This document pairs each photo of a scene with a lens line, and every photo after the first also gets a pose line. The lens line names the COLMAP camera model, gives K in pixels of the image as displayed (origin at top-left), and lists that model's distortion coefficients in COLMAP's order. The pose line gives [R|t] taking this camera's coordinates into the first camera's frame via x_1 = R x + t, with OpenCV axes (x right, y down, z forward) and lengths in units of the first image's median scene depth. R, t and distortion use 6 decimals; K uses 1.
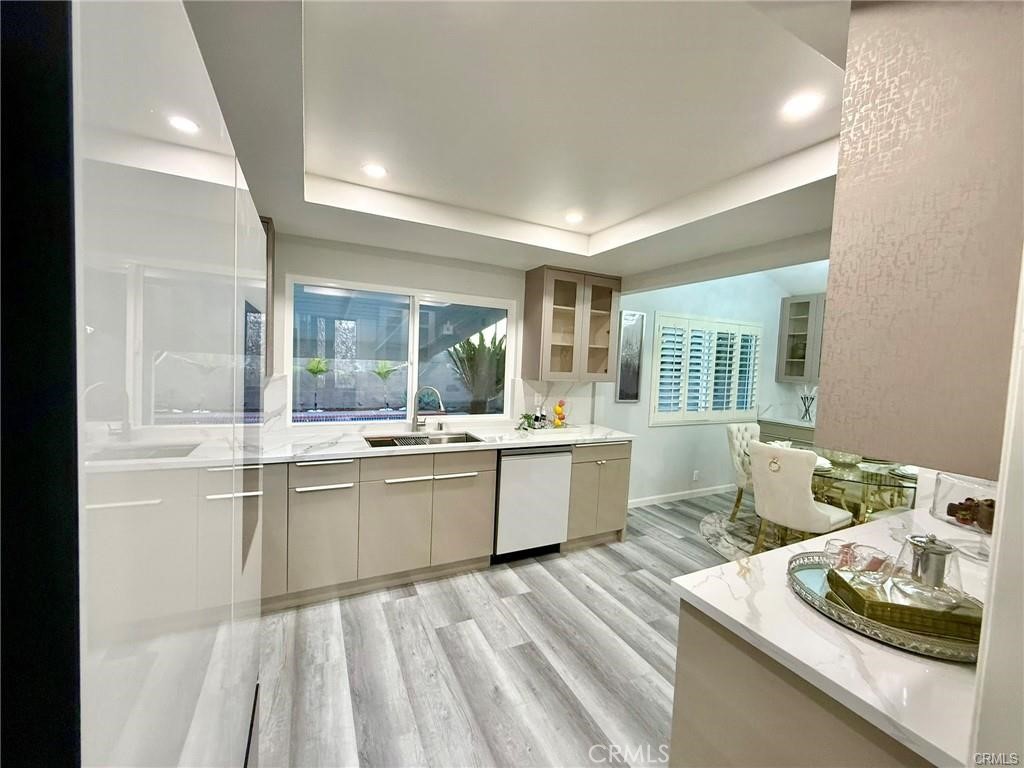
lens RADIAL K [[410.8, 0, 512.0], [0, 410.8, 381.7], [0, 0, 1]] dist [-0.001974, 0.000671]
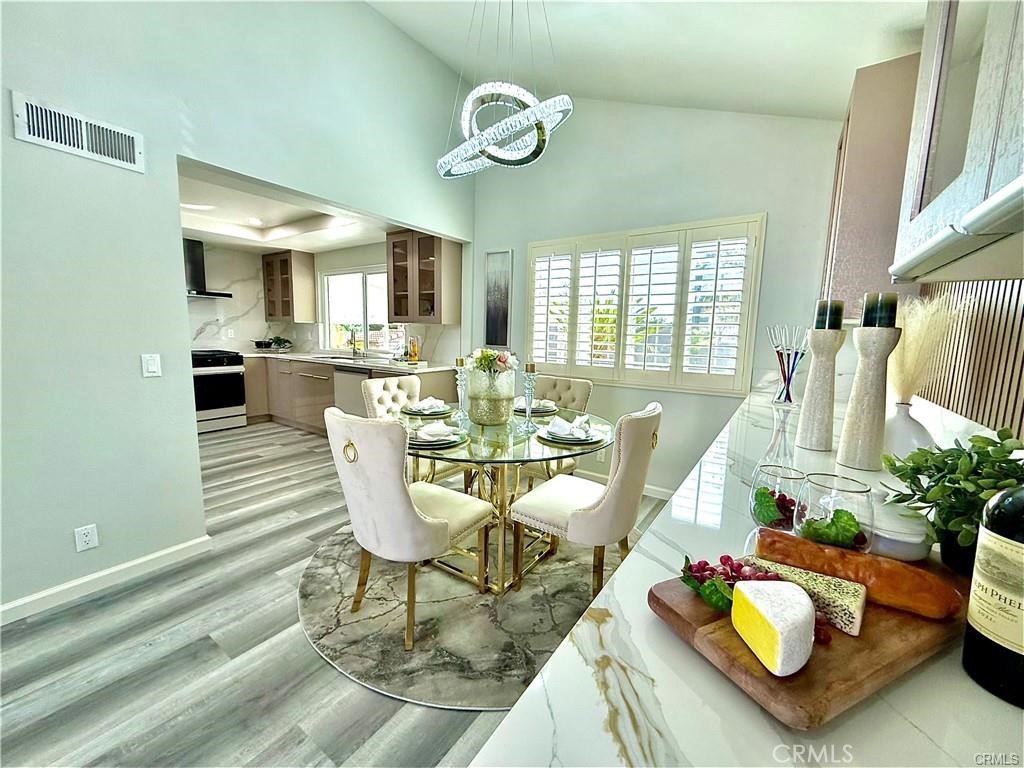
lens RADIAL K [[410.8, 0, 511.2], [0, 410.8, 381.5], [0, 0, 1]] dist [-0.001974, 0.000671]
pose [[0.478933, 0.074931, -0.874648, 1.938013], [-0.036983, 0.997188, 0.065178, 0.108953], [0.877072, 0.001132, 0.480357, 0.958075]]
